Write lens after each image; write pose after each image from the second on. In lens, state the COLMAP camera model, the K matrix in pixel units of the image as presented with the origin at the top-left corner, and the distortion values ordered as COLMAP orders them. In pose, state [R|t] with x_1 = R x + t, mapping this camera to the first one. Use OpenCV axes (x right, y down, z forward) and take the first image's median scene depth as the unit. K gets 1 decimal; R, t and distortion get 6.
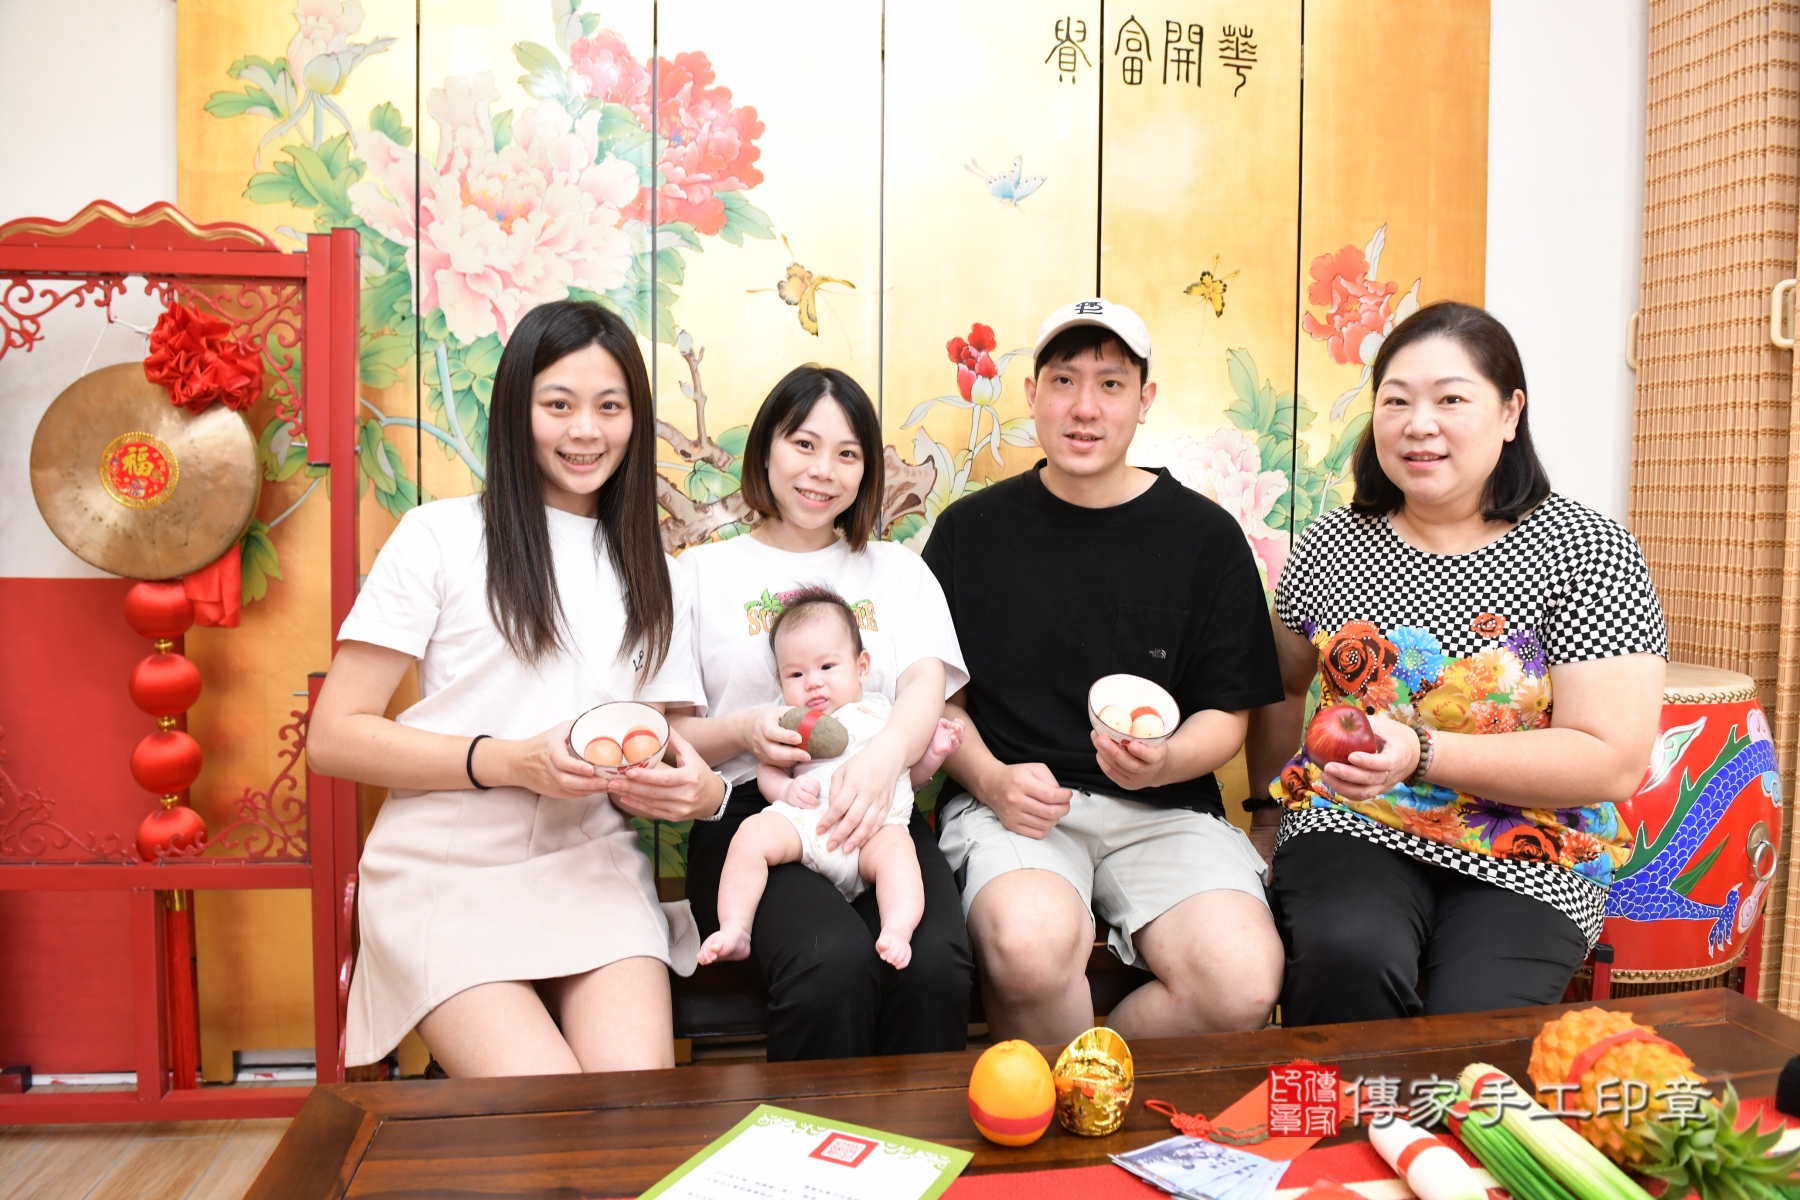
lens RADIAL K [[1220.4, 0, 887.6], [0, 1220.4, 604.5], [0, 0, 1]] dist [-0.059671, 0.003409]
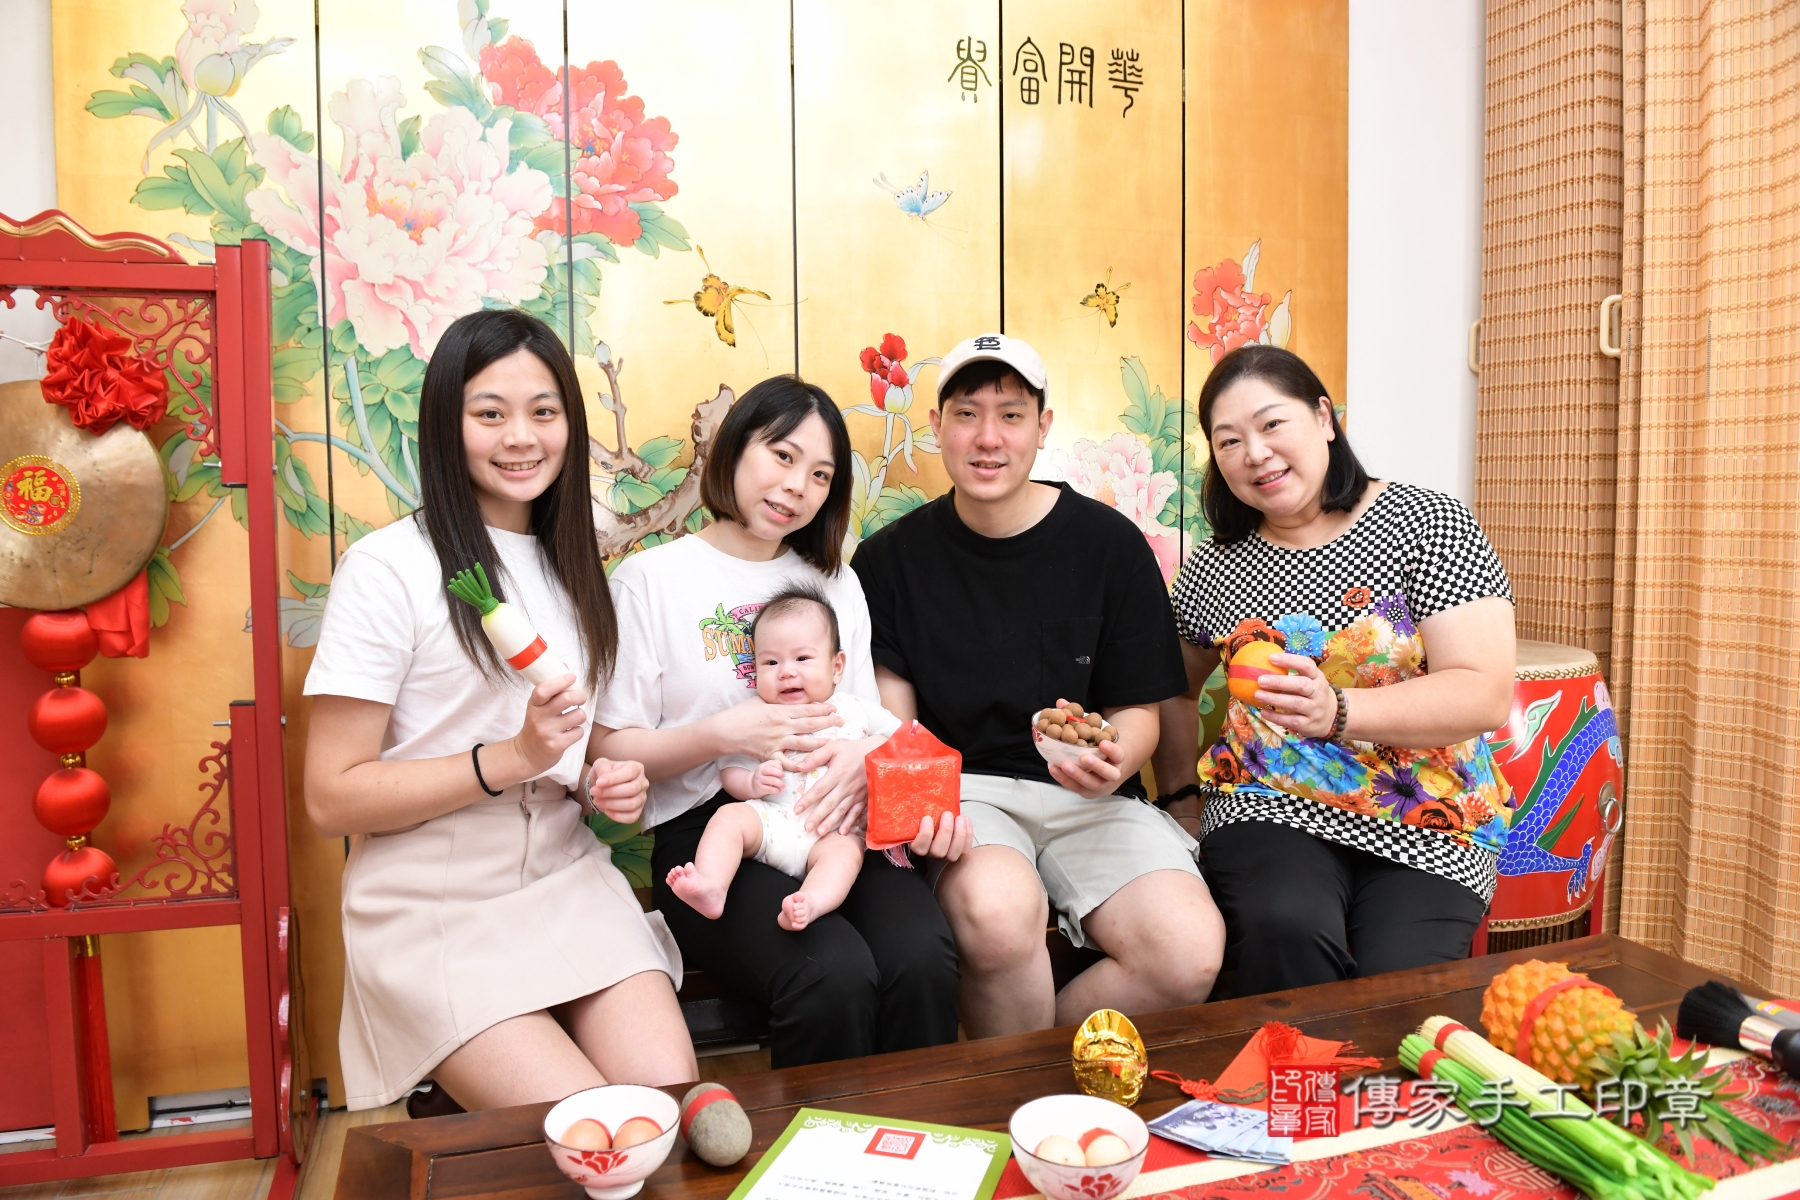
lens RADIAL K [[1220.4, 0, 885.4], [0, 1220.4, 604.5], [0, 0, 1]] dist [-0.059671, 0.003409]
pose [[0.989142, -0.030059, 0.143853, -0.089937], [0.028236, 0.999493, 0.014702, -0.018711], [-0.144222, -0.010481, 0.989490, -0.022074]]
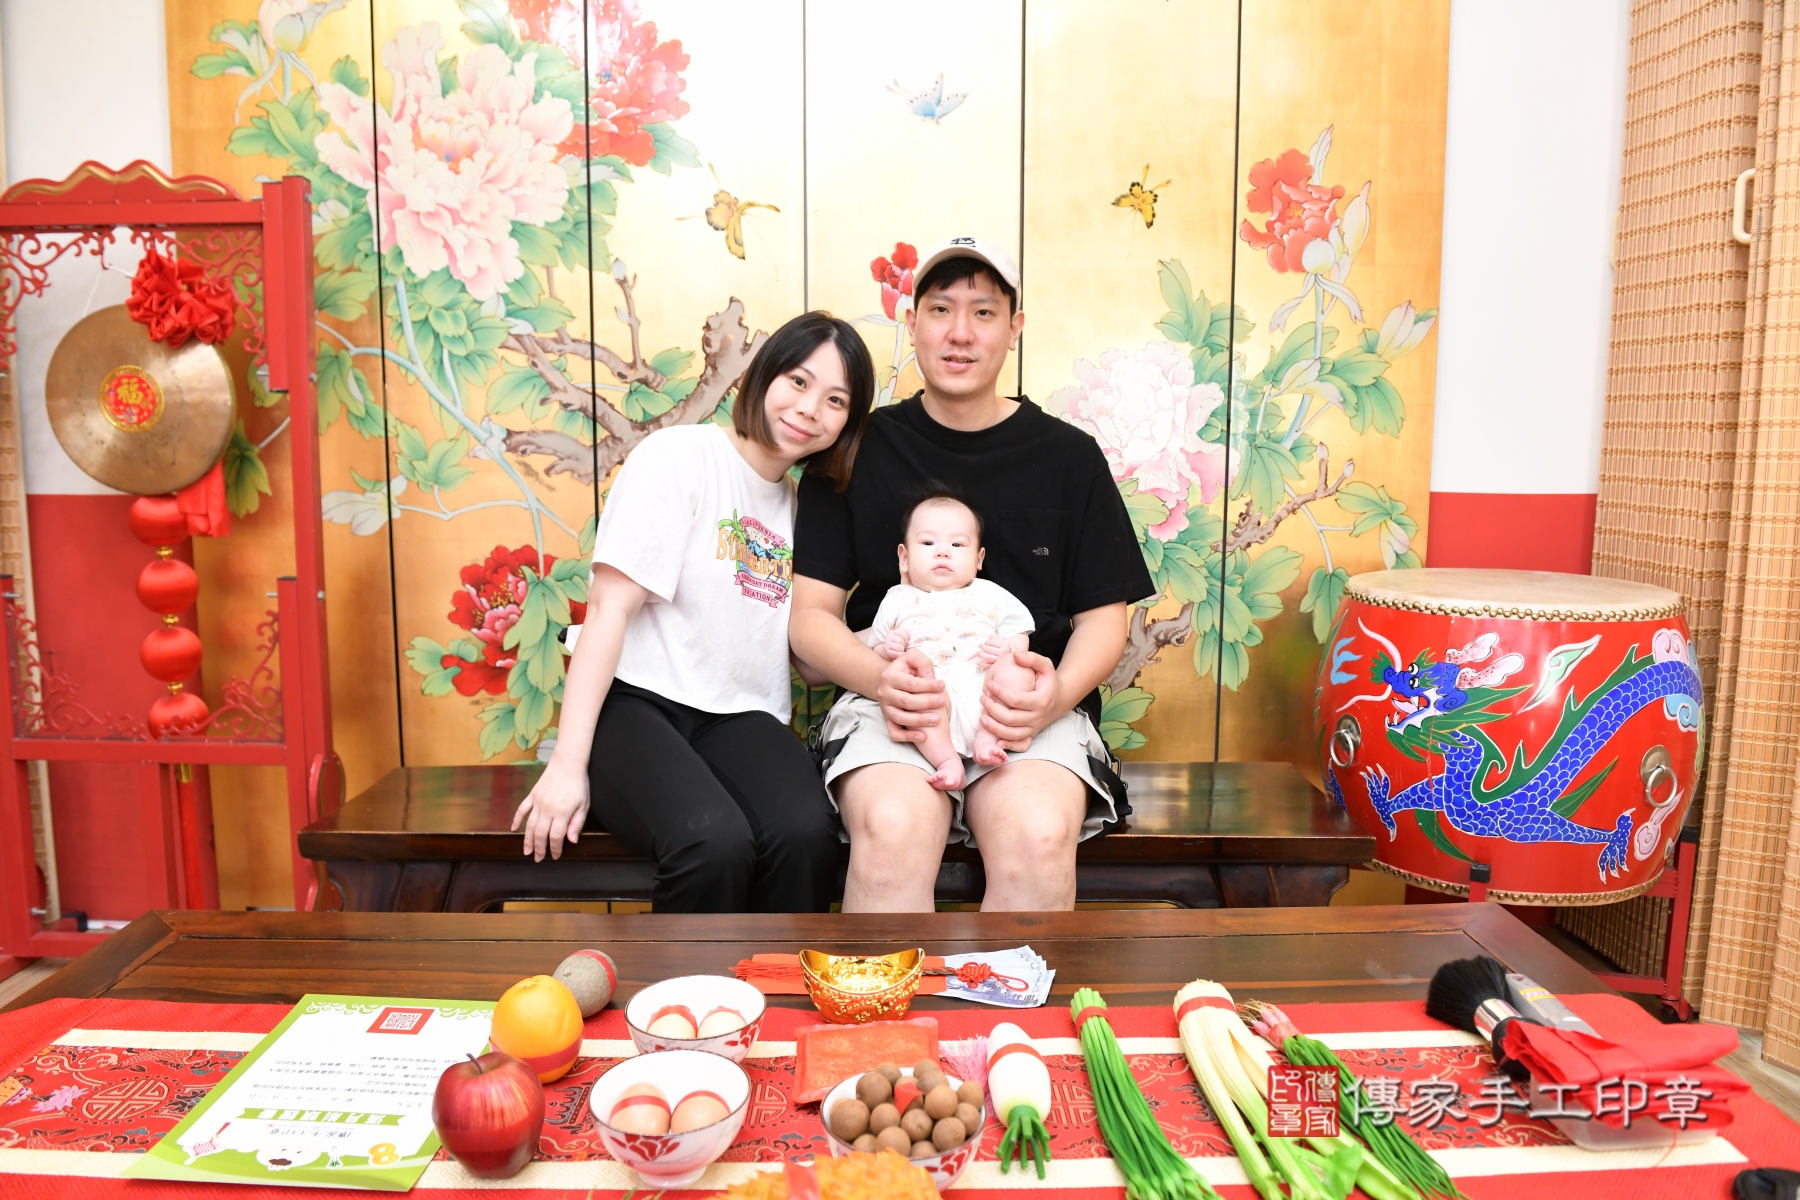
lens RADIAL K [[1220.4, 0, 891.3], [0, 1220.4, 605.9], [0, 0, 1]] dist [-0.059671, 0.003409]
pose [[0.989686, 0.011792, -0.142764, 0.231305], [-0.002590, 0.997916, 0.064471, 0.009010], [0.143227, -0.063436, 0.987655, -0.032527]]
